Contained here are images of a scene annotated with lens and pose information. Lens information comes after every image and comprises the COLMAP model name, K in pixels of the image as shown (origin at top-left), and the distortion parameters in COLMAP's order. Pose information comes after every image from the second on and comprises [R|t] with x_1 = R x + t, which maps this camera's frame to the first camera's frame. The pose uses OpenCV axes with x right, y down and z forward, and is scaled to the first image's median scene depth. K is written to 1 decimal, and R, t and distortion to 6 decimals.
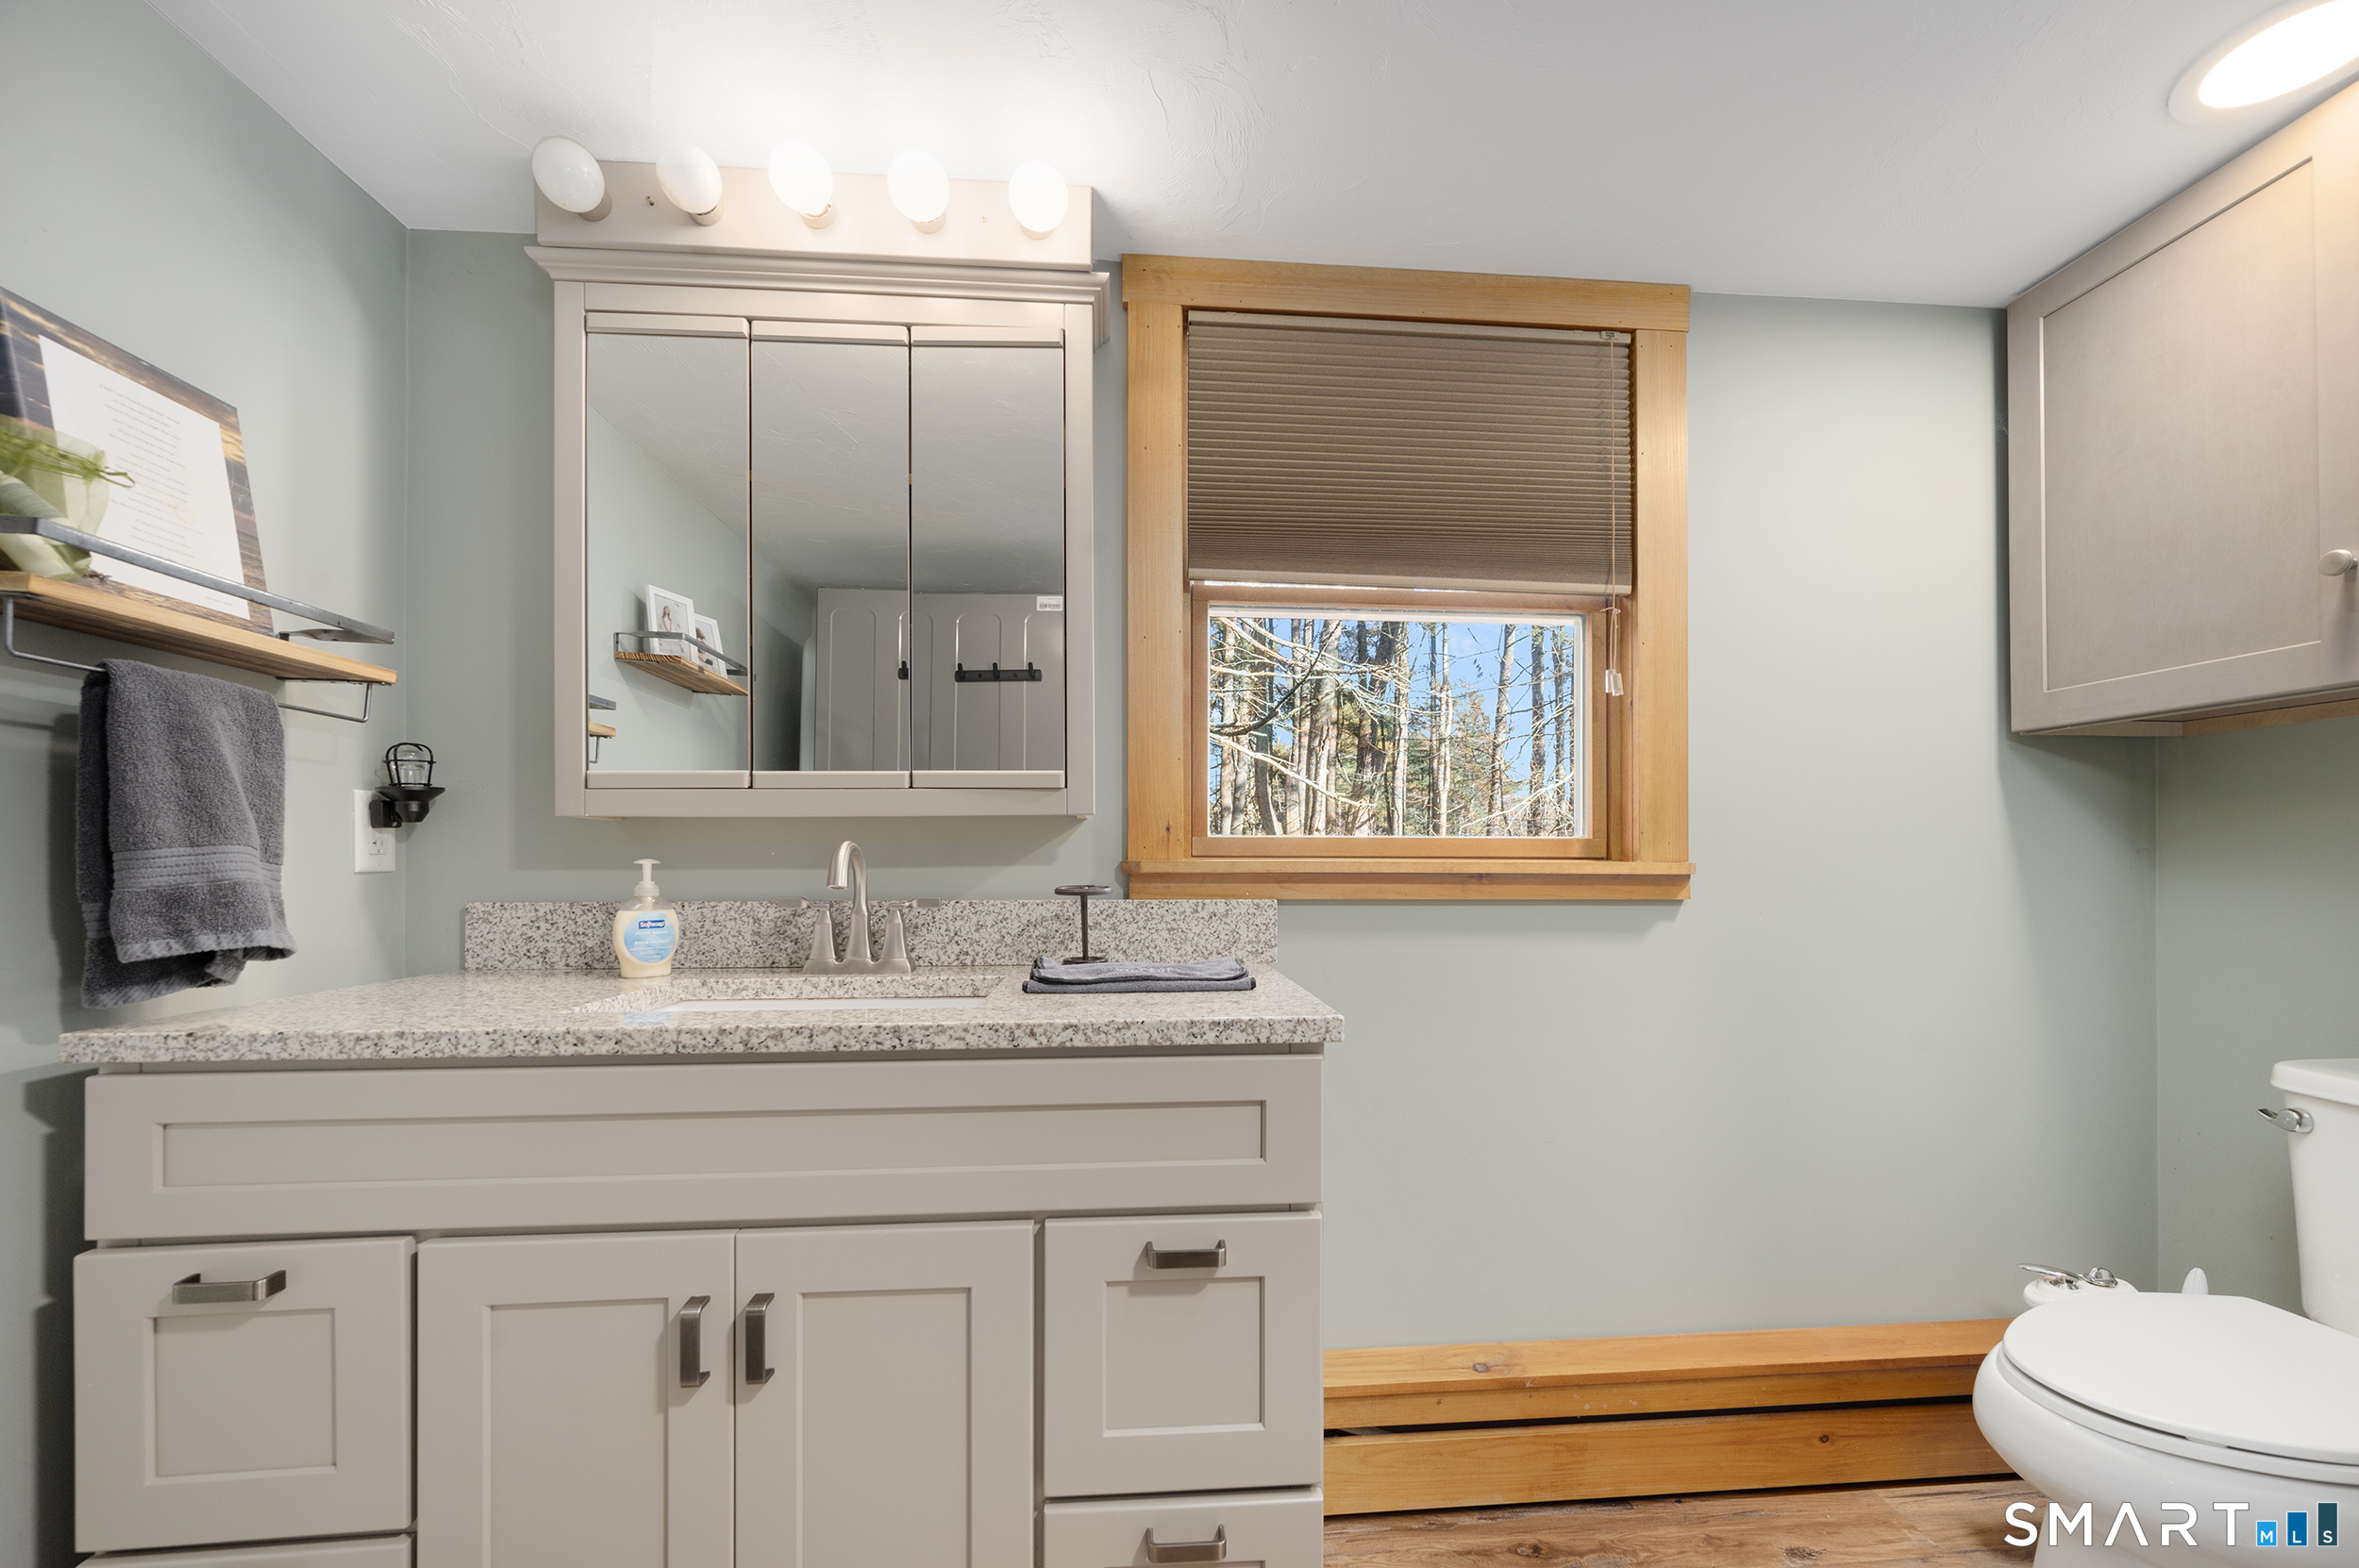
lens RADIAL K [[945.3, 0, 1193.2], [0, 945.3, 859.8], [0, 0, 1]] dist [-0.006151, 0.000111]
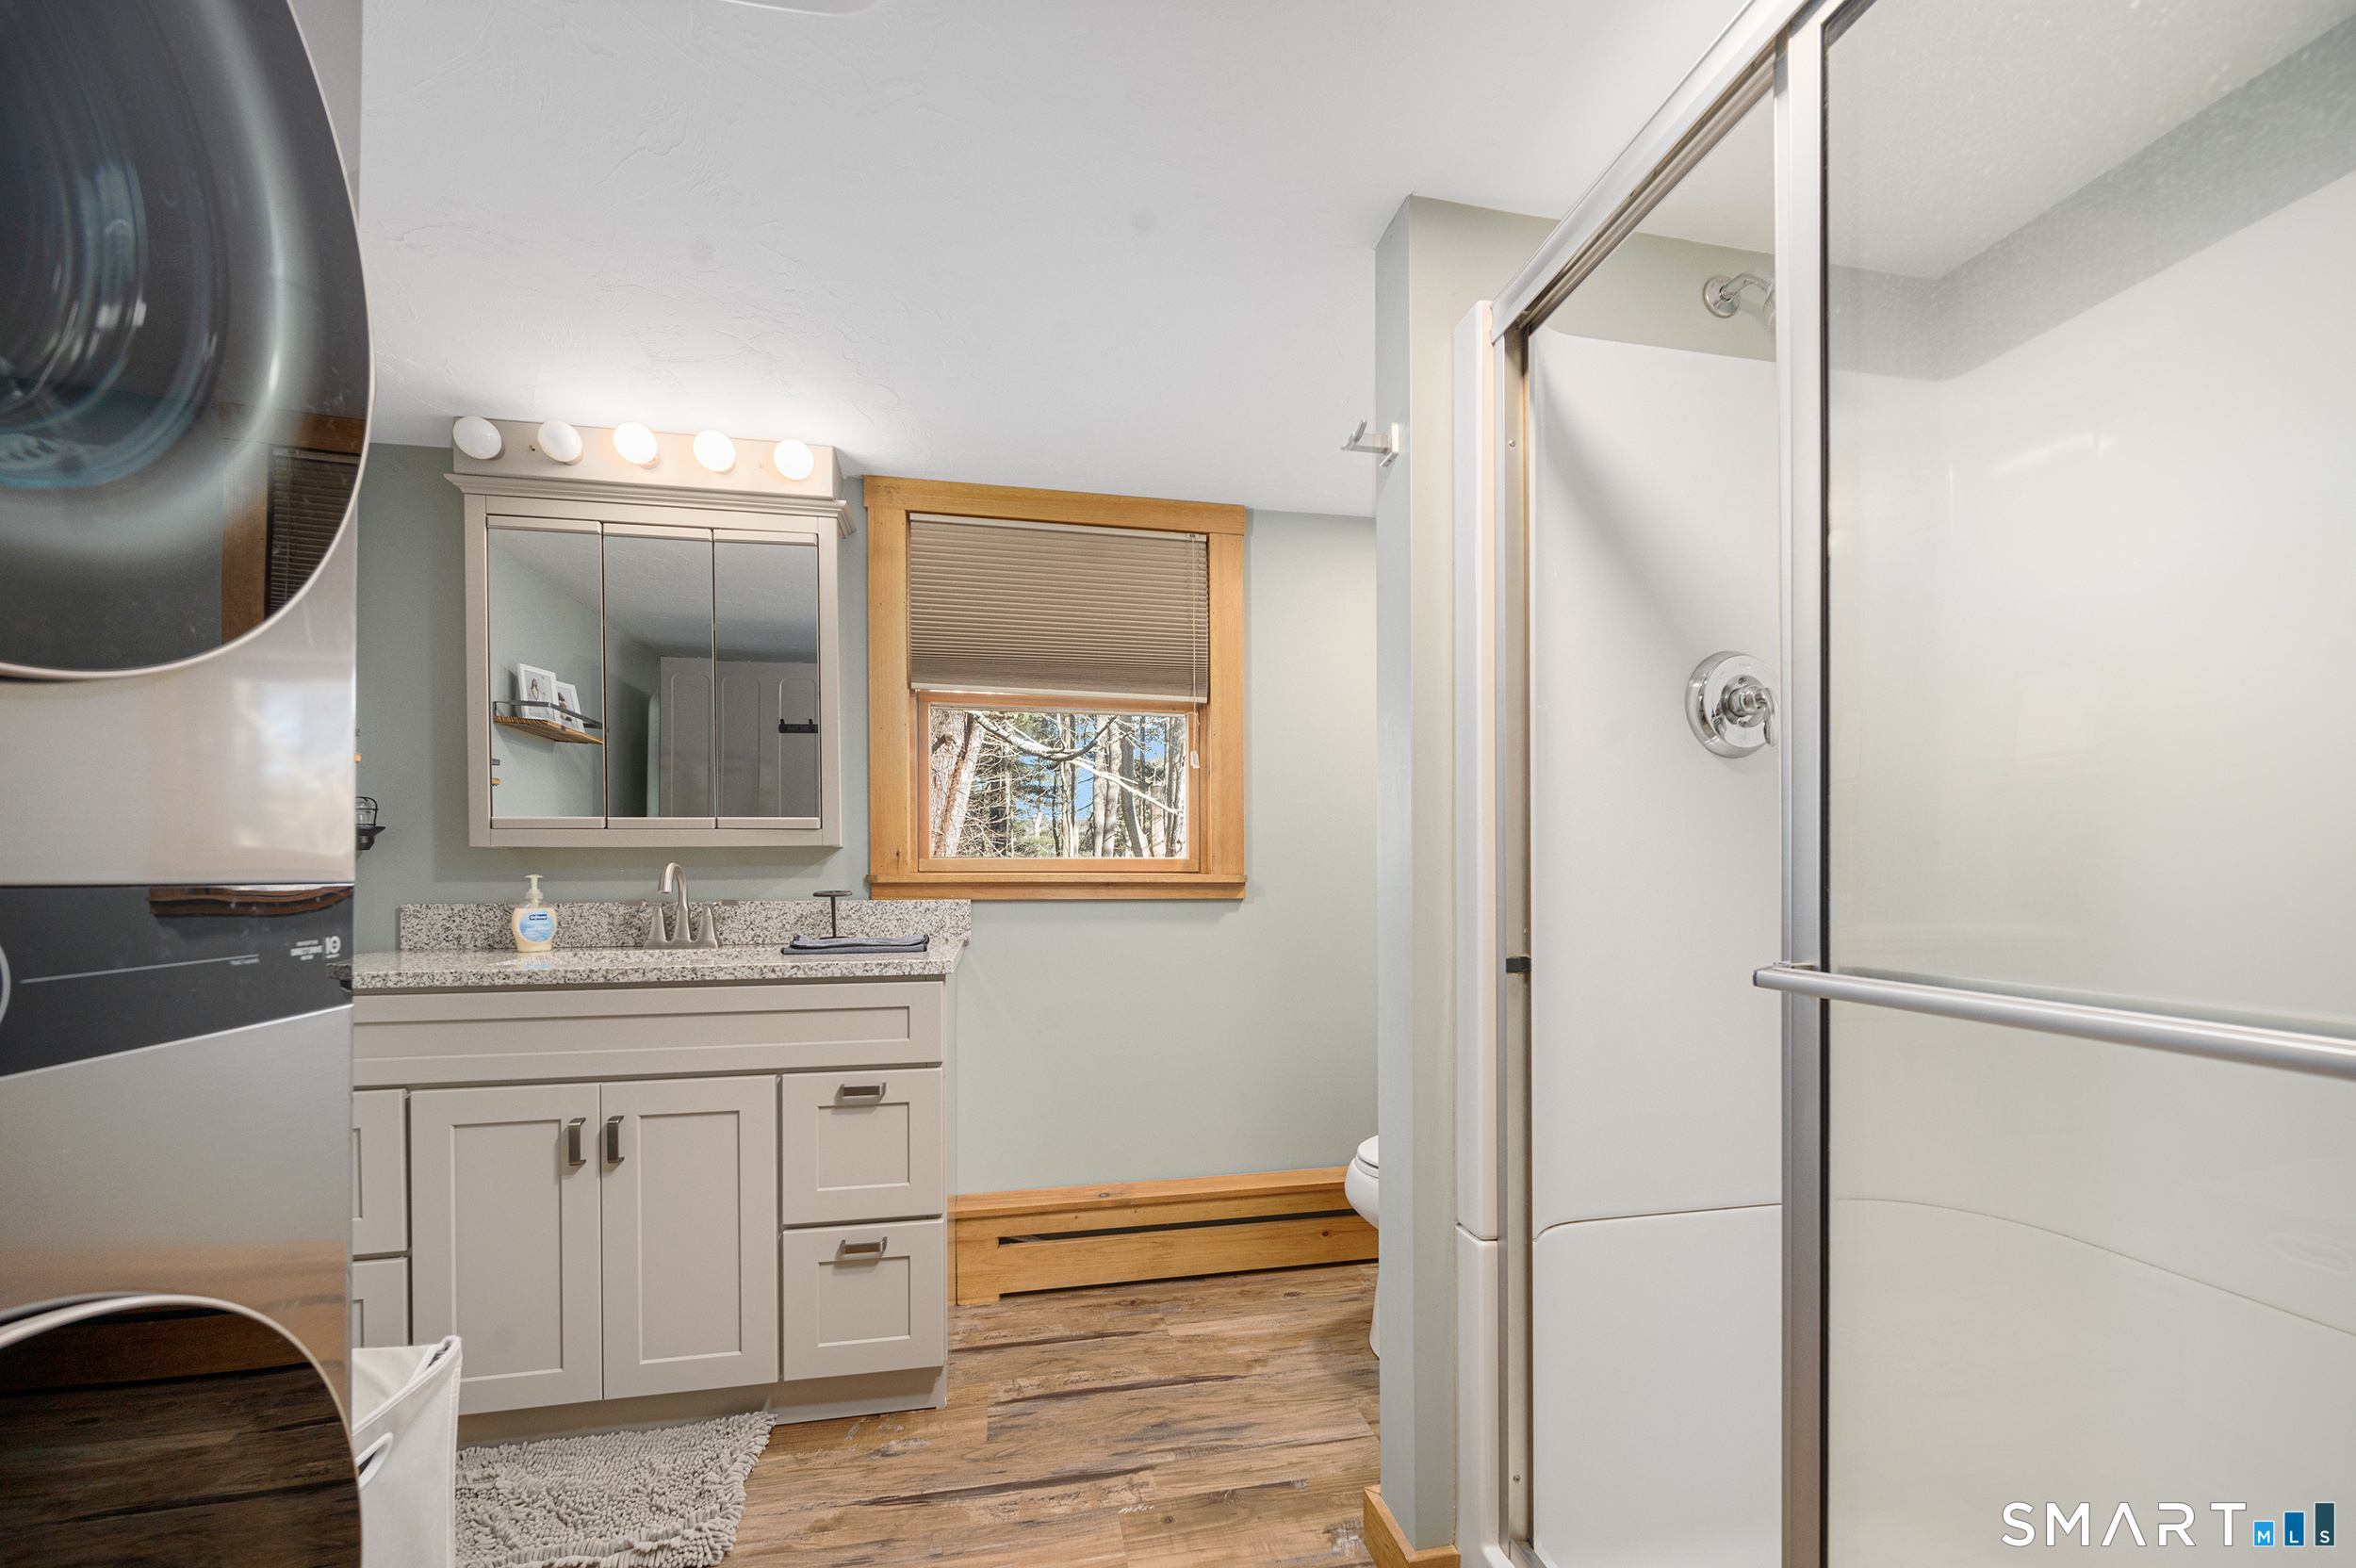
lens RADIAL K [[944.1, 0, 1200.0], [0, 944.1, 883.2], [0, 0, 1]] dist [-0.006151, 0.000111]
pose [[0.992050, -0.004334, 0.125770, 0.286827], [0.002684, 0.999908, 0.013292, -0.004244], [-0.125816, -0.012849, 0.991970, -0.620936]]
